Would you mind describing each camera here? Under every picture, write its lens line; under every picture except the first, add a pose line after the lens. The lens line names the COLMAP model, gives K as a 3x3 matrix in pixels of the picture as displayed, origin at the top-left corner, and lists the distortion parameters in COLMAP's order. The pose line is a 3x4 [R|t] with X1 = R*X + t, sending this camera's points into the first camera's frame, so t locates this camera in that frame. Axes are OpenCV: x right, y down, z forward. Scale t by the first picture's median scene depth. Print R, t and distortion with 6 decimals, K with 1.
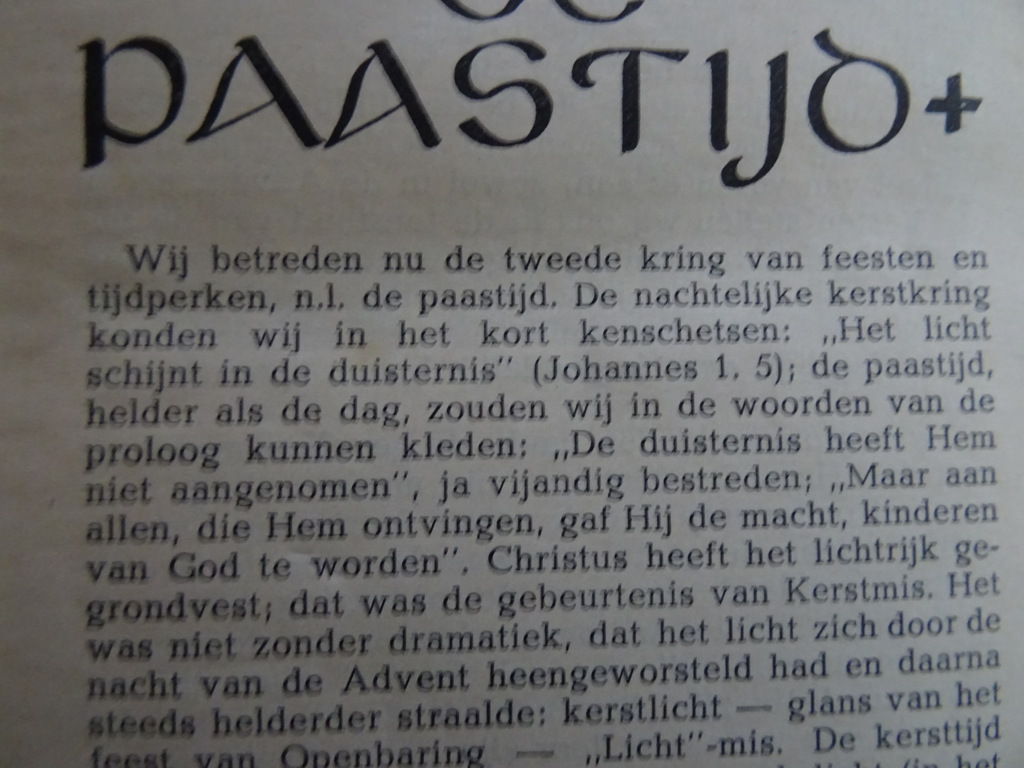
lens RADIAL K [[722.6, 0, 515.0], [0, 722.6, 377.4], [0, 0, 1]] dist [0.025976, -0.042759]
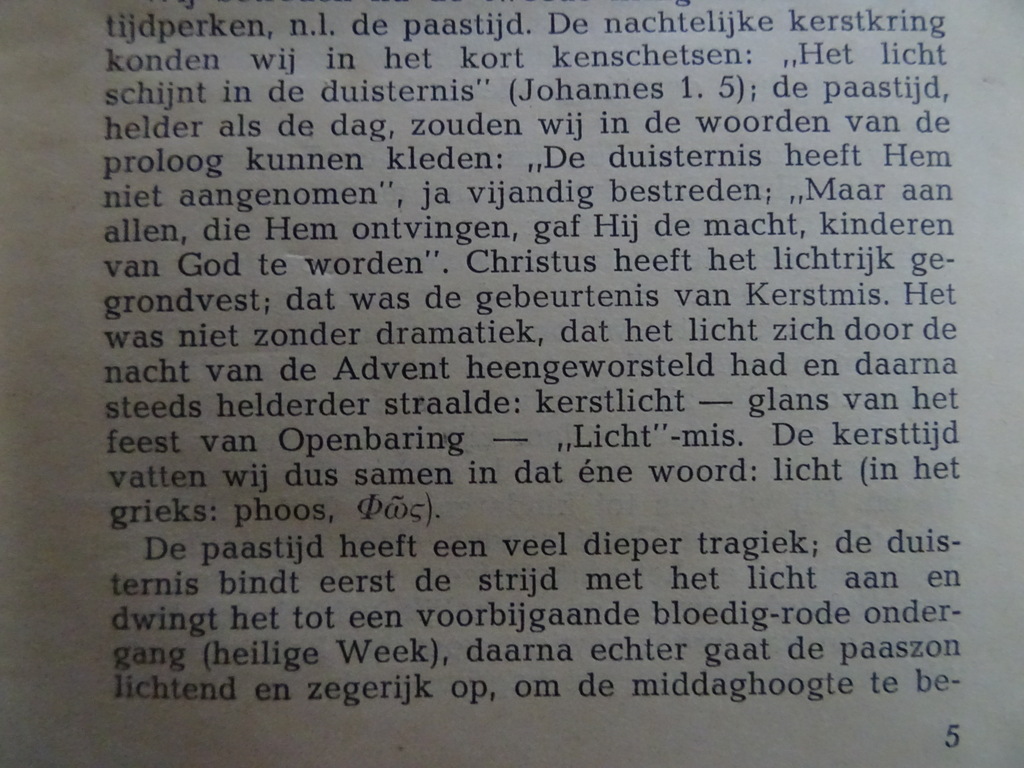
lens RADIAL K [[722.6, 0, 516.1], [0, 722.6, 381.9], [0, 0, 1]] dist [0.025976, -0.042759]
pose [[0.999147, -0.002155, -0.041239, 0.079492], [0.002318, 0.999990, 0.003904, 0.422369], [0.041230, -0.003997, 0.999142, -0.079407]]
